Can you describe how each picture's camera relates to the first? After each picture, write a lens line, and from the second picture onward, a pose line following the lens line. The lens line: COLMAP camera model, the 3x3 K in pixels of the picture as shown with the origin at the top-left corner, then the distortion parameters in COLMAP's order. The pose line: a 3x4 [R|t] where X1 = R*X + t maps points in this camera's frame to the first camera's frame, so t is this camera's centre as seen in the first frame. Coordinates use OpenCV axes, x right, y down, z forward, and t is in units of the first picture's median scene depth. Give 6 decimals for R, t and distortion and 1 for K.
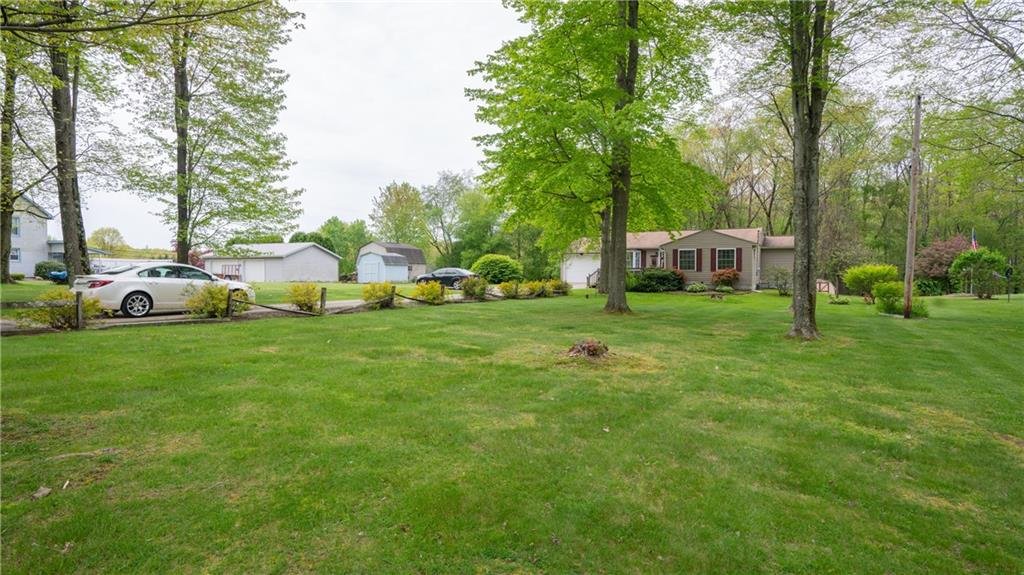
lens RADIAL K [[548.5, 0, 509.8], [0, 548.5, 275.9], [0, 0, 1]] dist [0.001562, 0.000366]
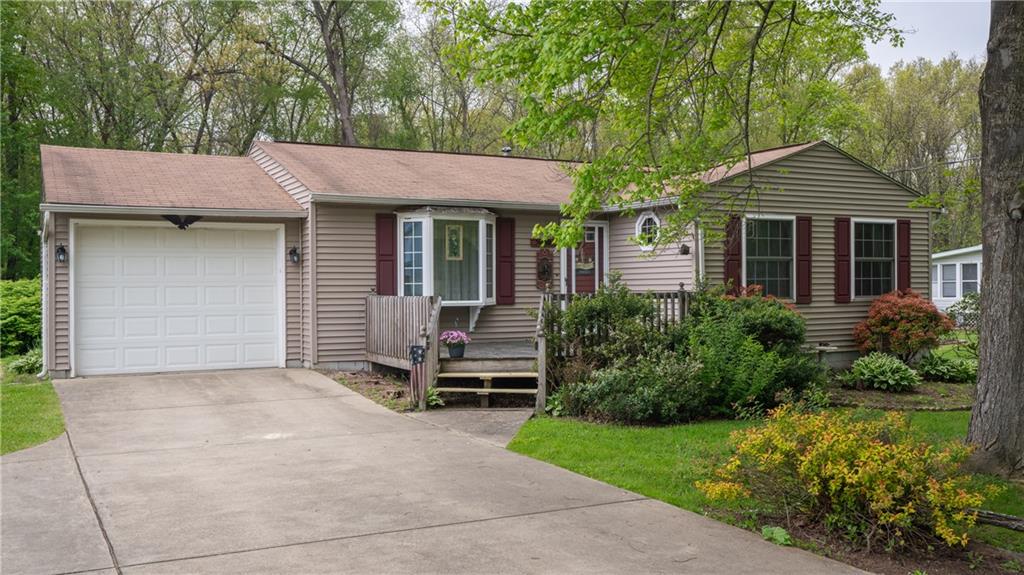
lens RADIAL K [[957.0, 0, 512.0], [0, 957.0, 287.5], [0, 0, 1]] dist [0.000304, 0.000619]
pose [[0.527067, 0.000047, 0.849824, -0.109519], [0.019962, 0.999723, -0.012436, -0.012954], [-0.849590, 0.023519, 0.526920, 0.883551]]
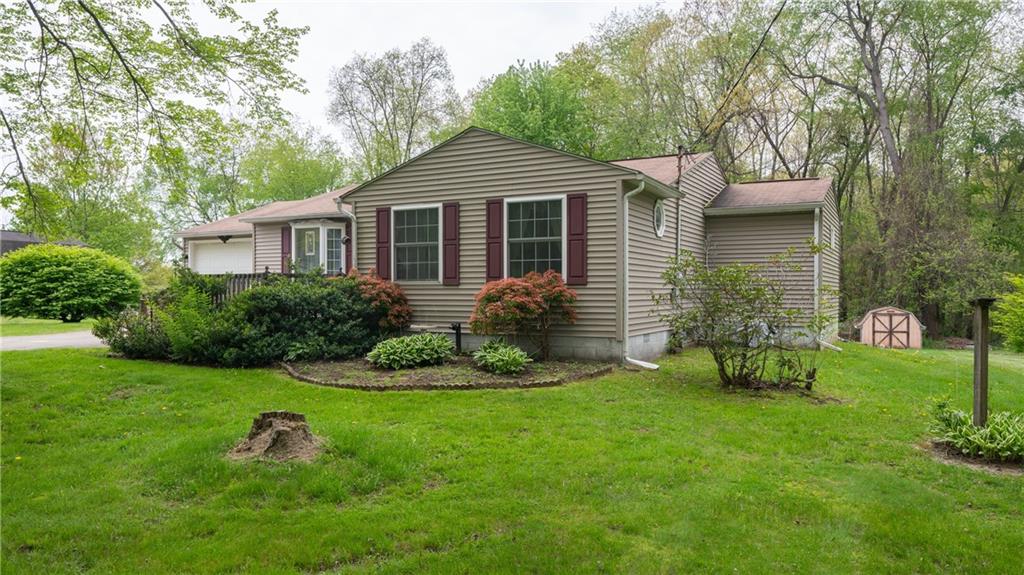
lens RADIAL K [[719.2, 0, 512.0], [0, 719.2, 287.5], [0, 0, 1]] dist [-0.000480, 0.002169]
pose [[0.999576, 0.000860, 0.029107, 0.366287], [-0.000377, 0.999862, -0.016620, -0.001341], [-0.029117, 0.016602, 0.999438, 0.646713]]
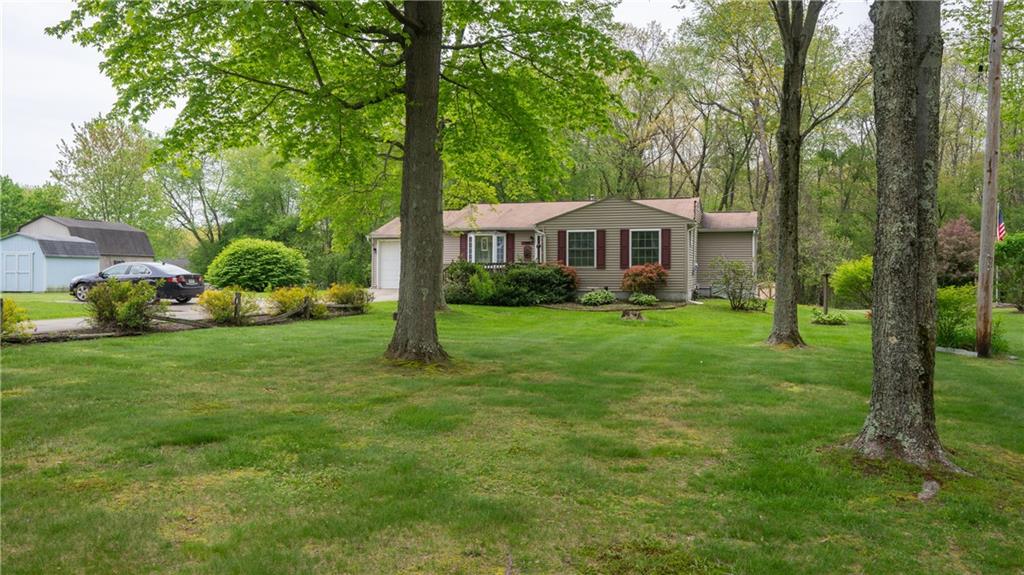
lens RADIAL K [[770.1, 0, 509.8], [0, 770.1, 265.5], [0, 0, 1]] dist [0.003753, 0.000615]
pose [[0.977453, 0.001575, 0.211145, 0.079772], [0.001817, 0.999872, -0.015870, 0.001085], [-0.211143, 0.015896, 0.977326, 0.227608]]
